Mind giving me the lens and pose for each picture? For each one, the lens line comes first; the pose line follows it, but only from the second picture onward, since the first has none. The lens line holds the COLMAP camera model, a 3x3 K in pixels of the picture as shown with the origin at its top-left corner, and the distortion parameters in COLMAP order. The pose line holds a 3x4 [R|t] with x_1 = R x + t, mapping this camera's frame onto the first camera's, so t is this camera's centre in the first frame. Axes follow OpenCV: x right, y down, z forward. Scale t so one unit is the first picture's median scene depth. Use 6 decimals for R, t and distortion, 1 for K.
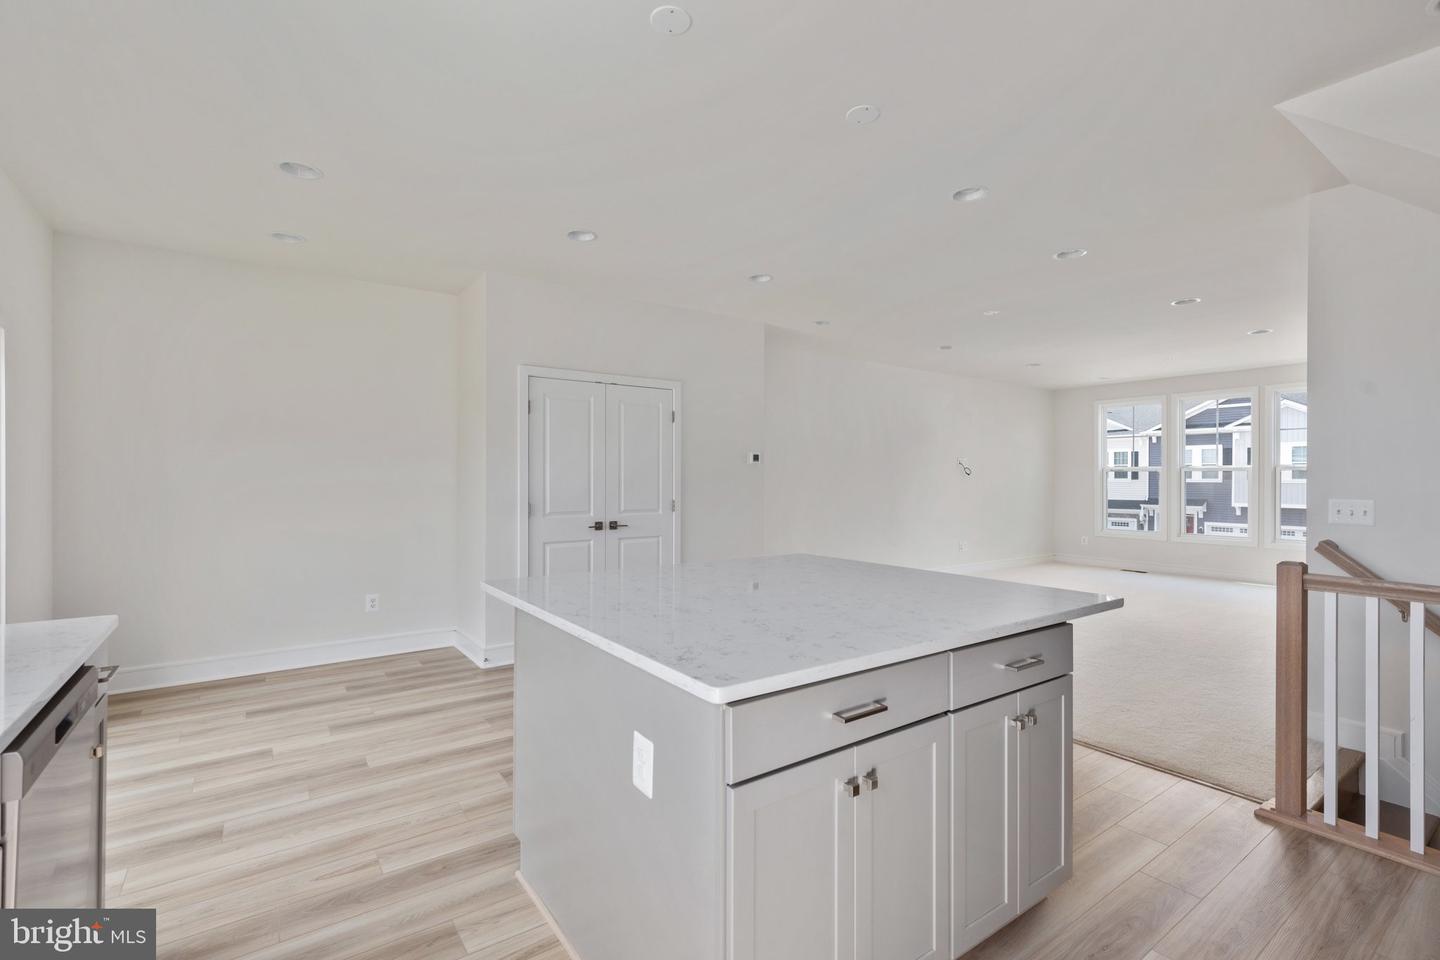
lens RADIAL K [[648.3, 0, 724.0], [0, 648.3, 476.5], [0, 0, 1]] dist [0.004911, 0.000161]
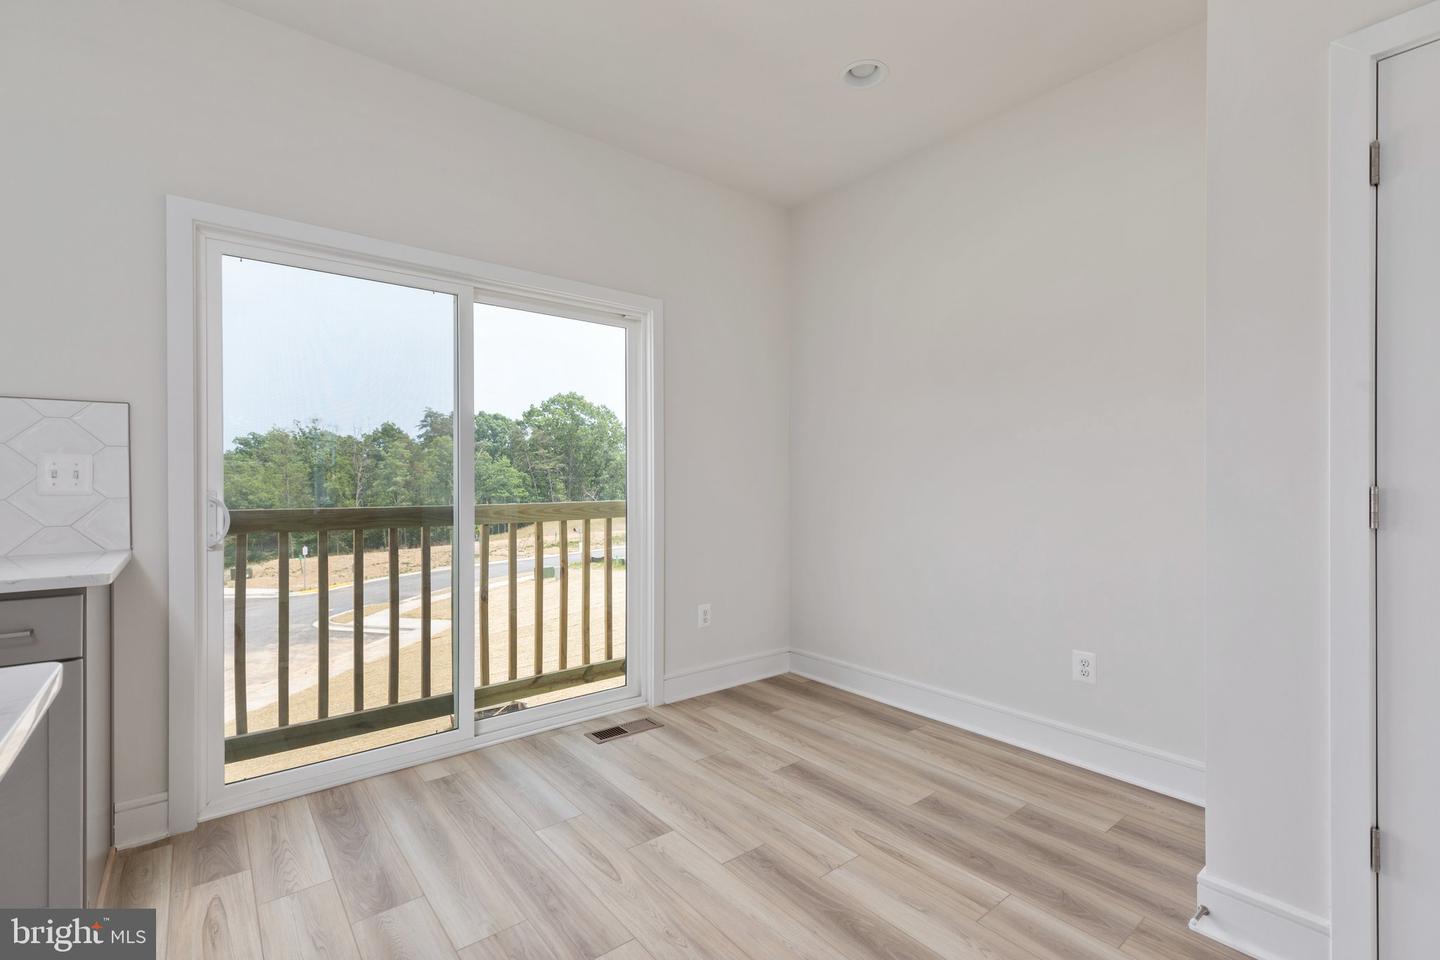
lens RADIAL K [[648.3, 0, 713.8], [0, 648.3, 476.6], [0, 0, 1]] dist [0.004911, 0.000161]
pose [[0.066505, -0.005282, -0.997772, -0.022815], [-0.001180, 0.999985, -0.005372, 0.047813], [0.997785, 0.001535, 0.066498, 0.799018]]
